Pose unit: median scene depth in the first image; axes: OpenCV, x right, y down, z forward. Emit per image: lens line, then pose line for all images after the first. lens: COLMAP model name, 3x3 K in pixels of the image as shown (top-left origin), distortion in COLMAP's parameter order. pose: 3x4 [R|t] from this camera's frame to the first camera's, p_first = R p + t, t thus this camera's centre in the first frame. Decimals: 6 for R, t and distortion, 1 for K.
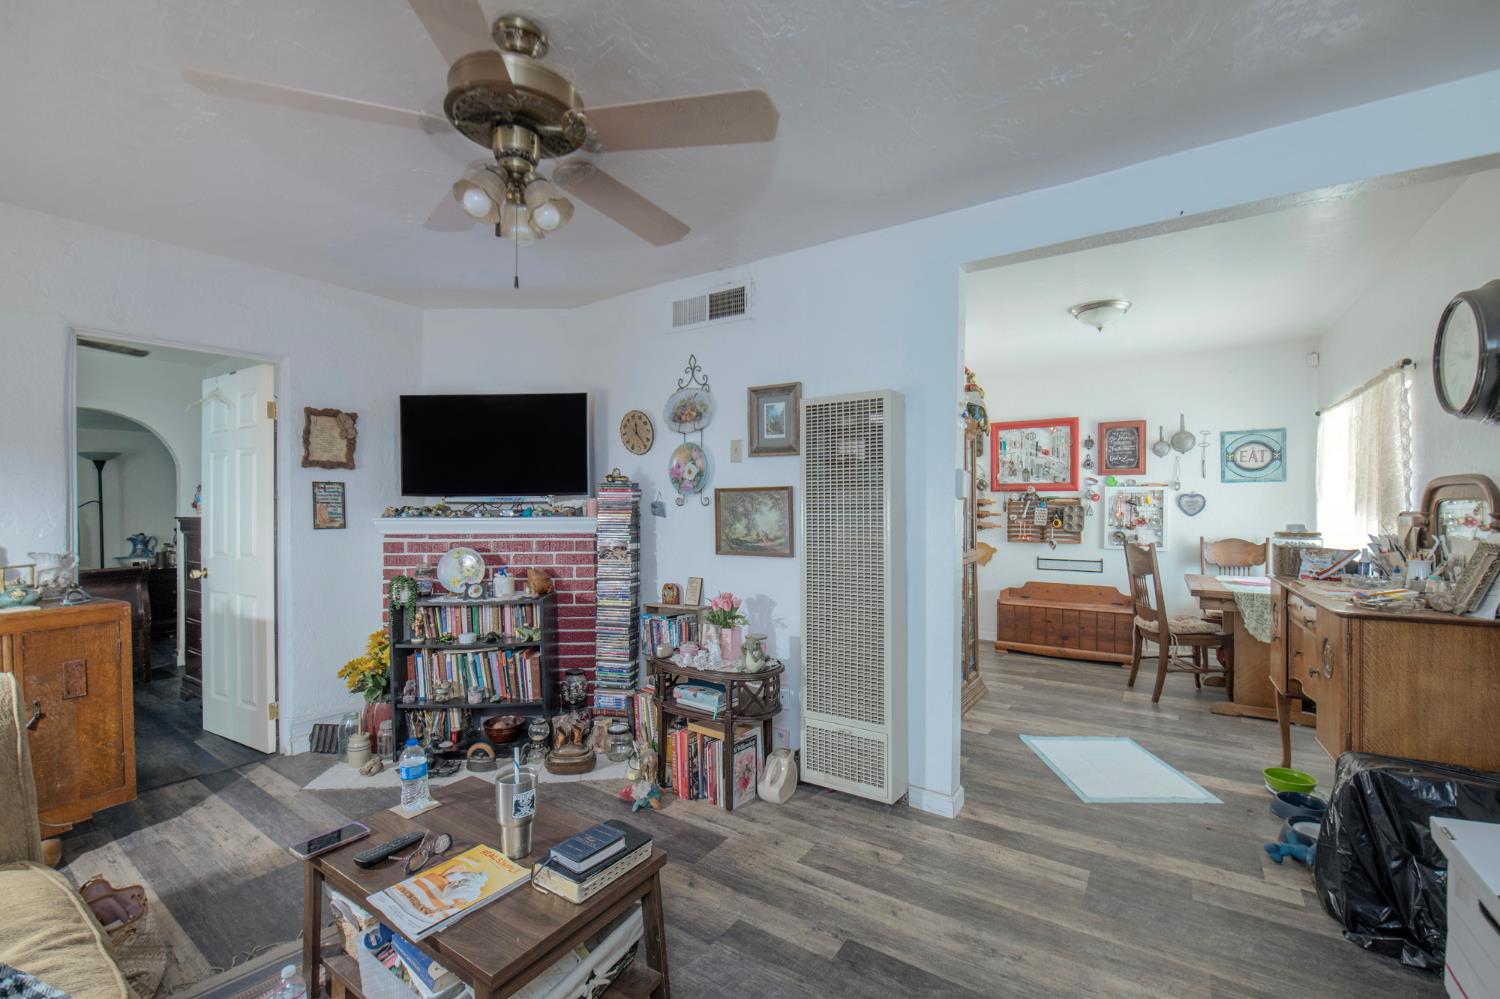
lens RADIAL K [[633.9, 0, 752.1], [0, 633.9, 501.8], [0, 0, 1]] dist [0.000264, -0.001293]
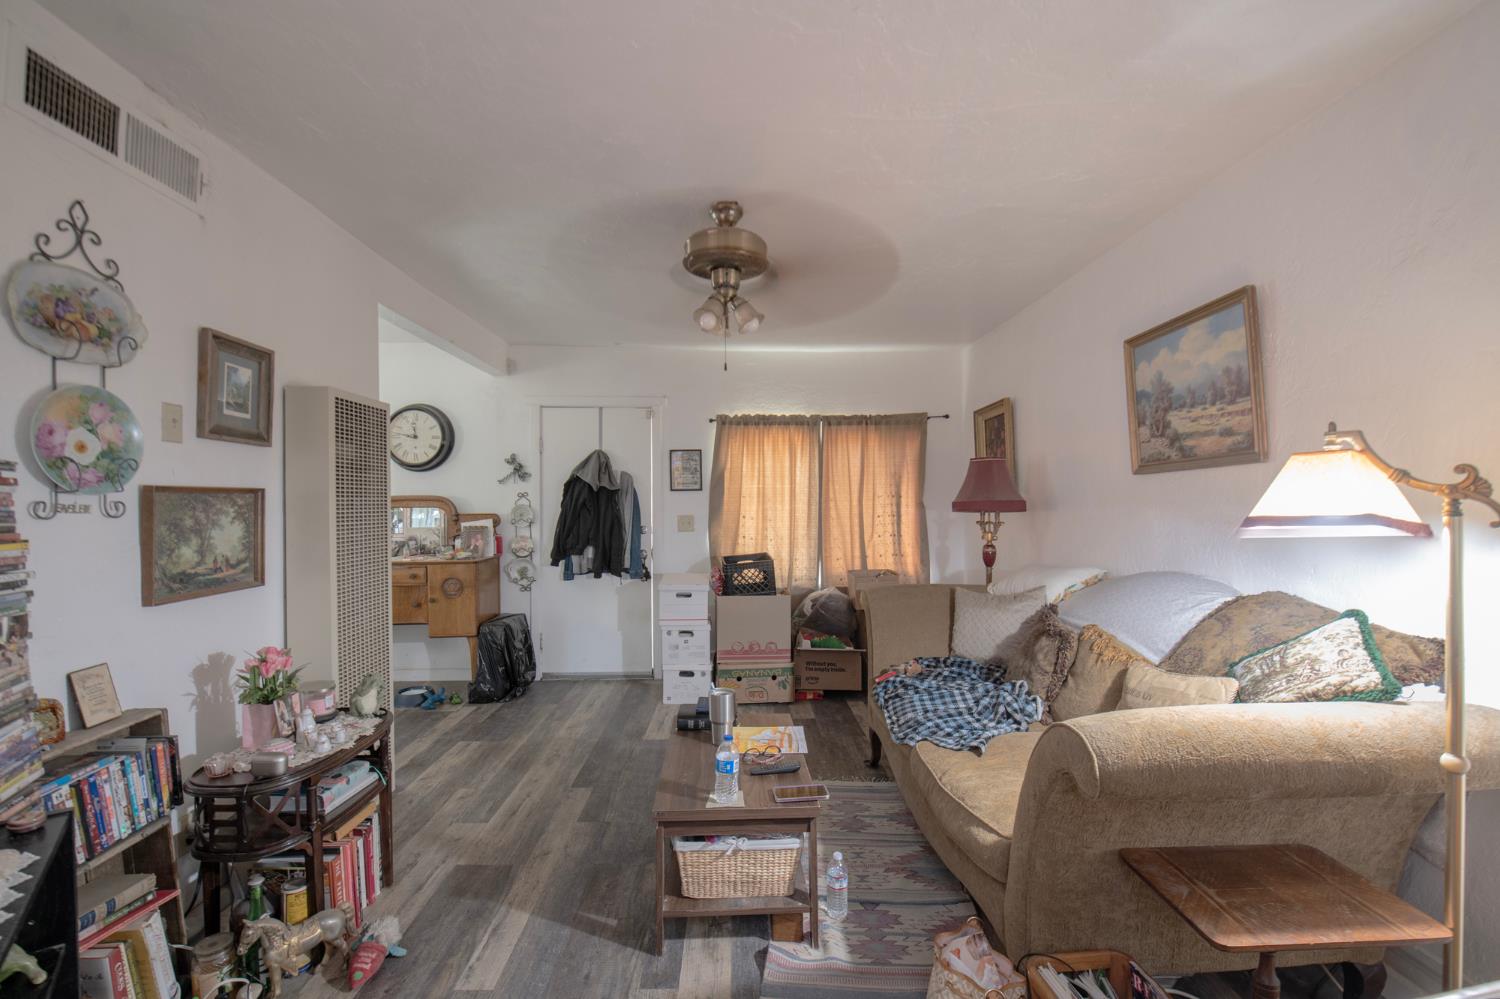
lens RADIAL K [[633.9, 0, 753.9], [0, 633.9, 506.7], [0, 0, 1]] dist [0.000264, -0.001293]
pose [[-0.591191, 0.004234, 0.806520, -0.823343], [0.003623, 0.999990, -0.002595, 0.000475], [-0.806523, 0.001388, -0.591201, 0.928535]]
